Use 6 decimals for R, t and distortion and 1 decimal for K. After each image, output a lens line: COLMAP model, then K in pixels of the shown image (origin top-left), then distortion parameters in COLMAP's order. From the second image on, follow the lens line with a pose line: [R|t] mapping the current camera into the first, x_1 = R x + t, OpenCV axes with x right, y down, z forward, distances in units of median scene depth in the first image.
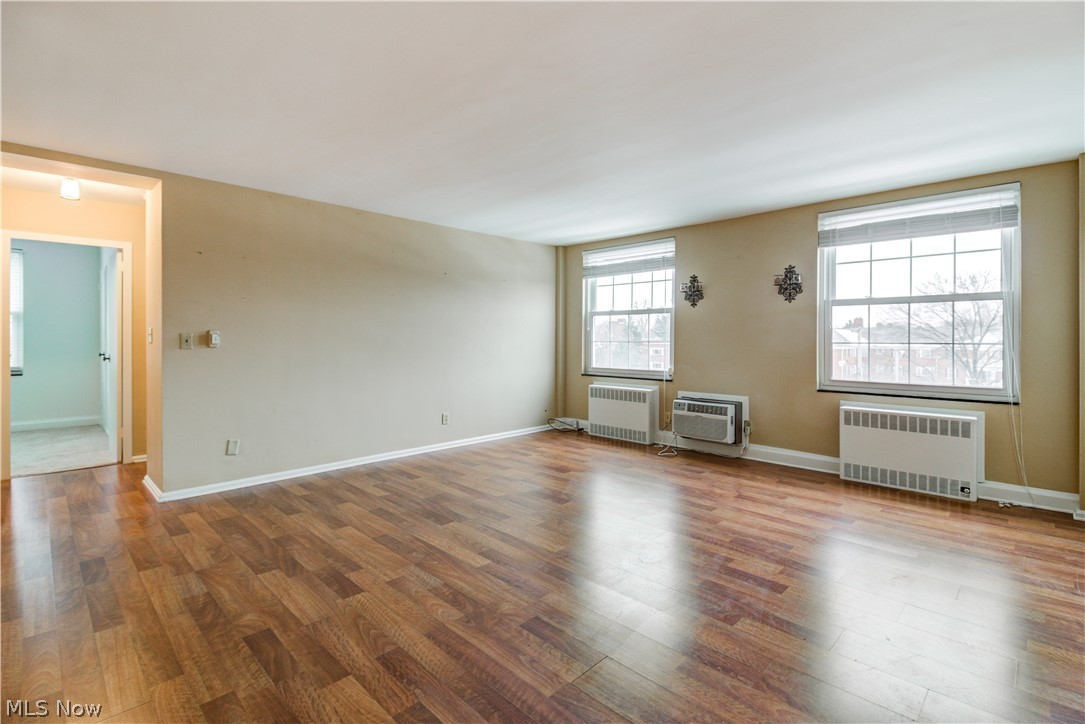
lens RADIAL K [[497.7, 0, 562.3], [0, 497.7, 340.7], [0, 0, 1]] dist [0.016939, -0.008206]
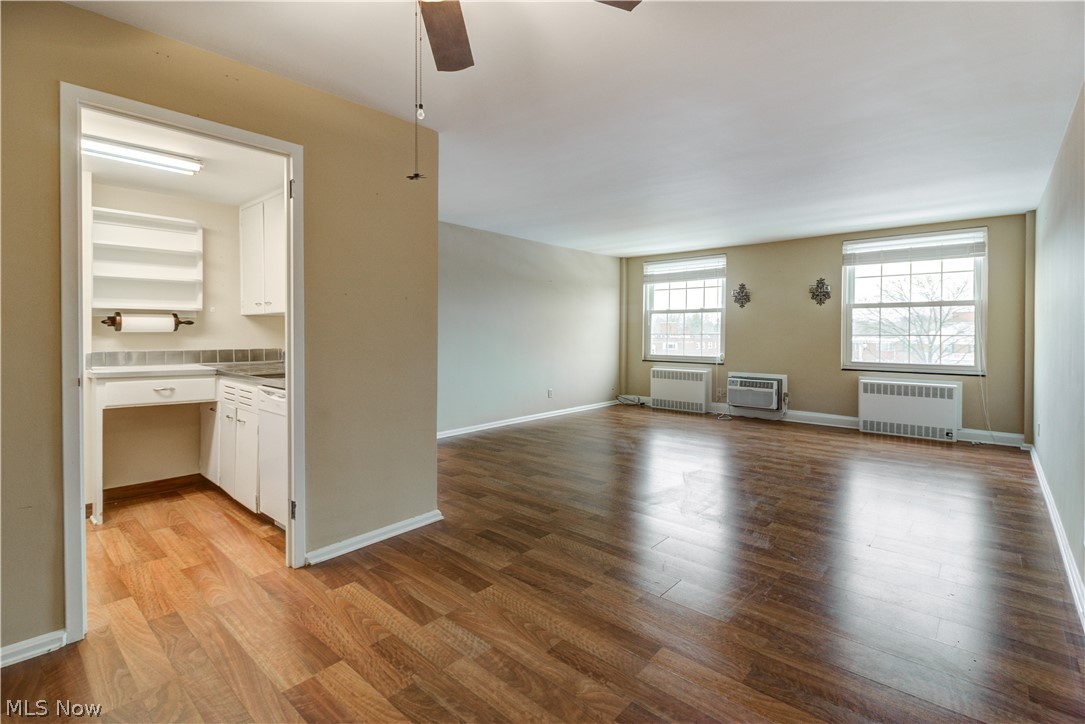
lens RADIAL K [[497.7, 0, 547.6], [0, 497.7, 336.5], [0, 0, 1]] dist [0.016939, -0.008206]
pose [[0.999558, 0.002665, 0.029600, -0.345765], [-0.002737, 0.999993, 0.002387, 0.007670], [-0.029594, -0.002467, 0.999559, -0.359225]]
